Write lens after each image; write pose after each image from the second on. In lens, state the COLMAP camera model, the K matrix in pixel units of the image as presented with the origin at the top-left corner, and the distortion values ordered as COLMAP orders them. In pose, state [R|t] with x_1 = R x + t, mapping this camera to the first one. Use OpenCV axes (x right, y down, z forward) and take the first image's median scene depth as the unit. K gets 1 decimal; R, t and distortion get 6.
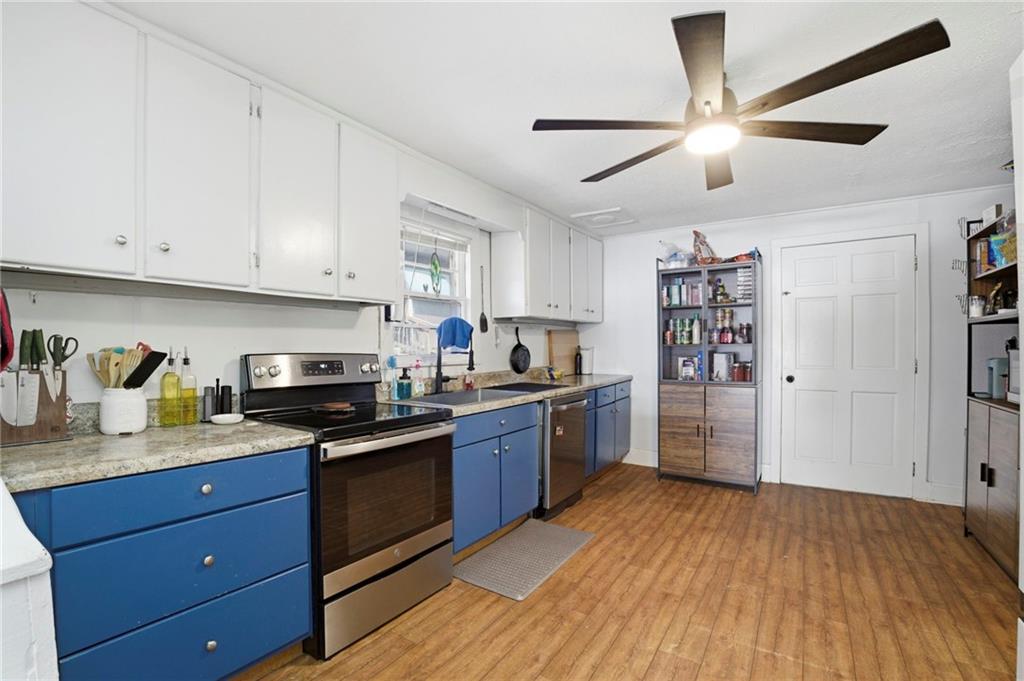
lens RADIAL K [[495.5, 0, 512.0], [0, 495.5, 340.5], [0, 0, 1]] dist [-0.042234, 0.000270]
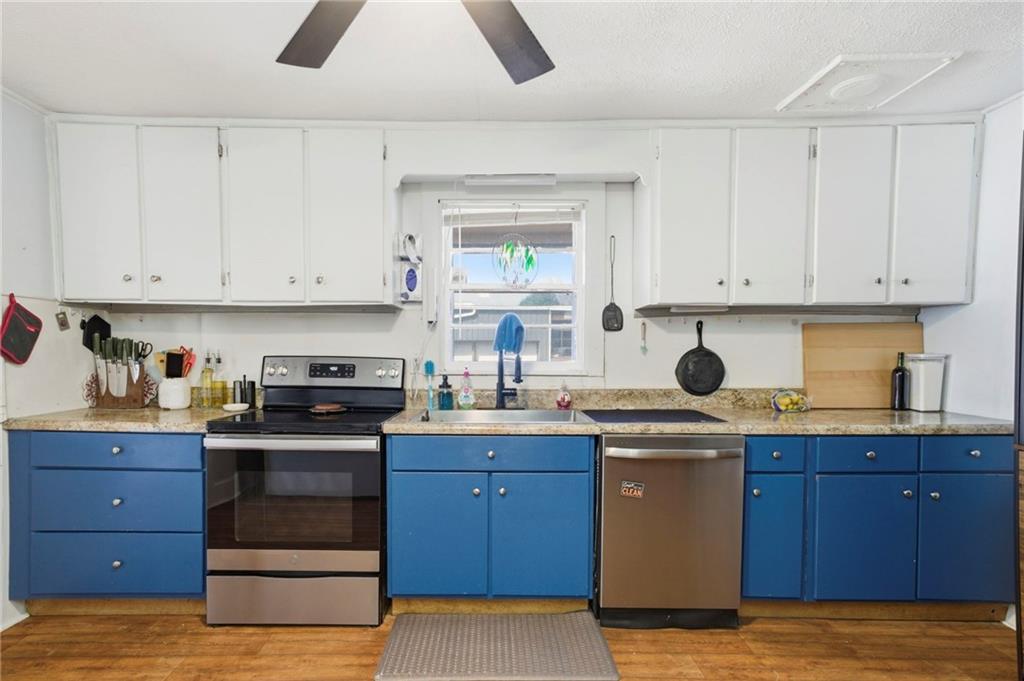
lens RADIAL K [[604.0, 0, 513.0], [0, 604.0, 356.9], [0, 0, 1]] dist [0.037886, 0.002639]
pose [[0.503452, 0.021759, -0.863749, 0.767837], [0.004615, 0.999601, 0.027871, -0.005842], [0.864011, -0.018018, 0.503151, 0.570646]]
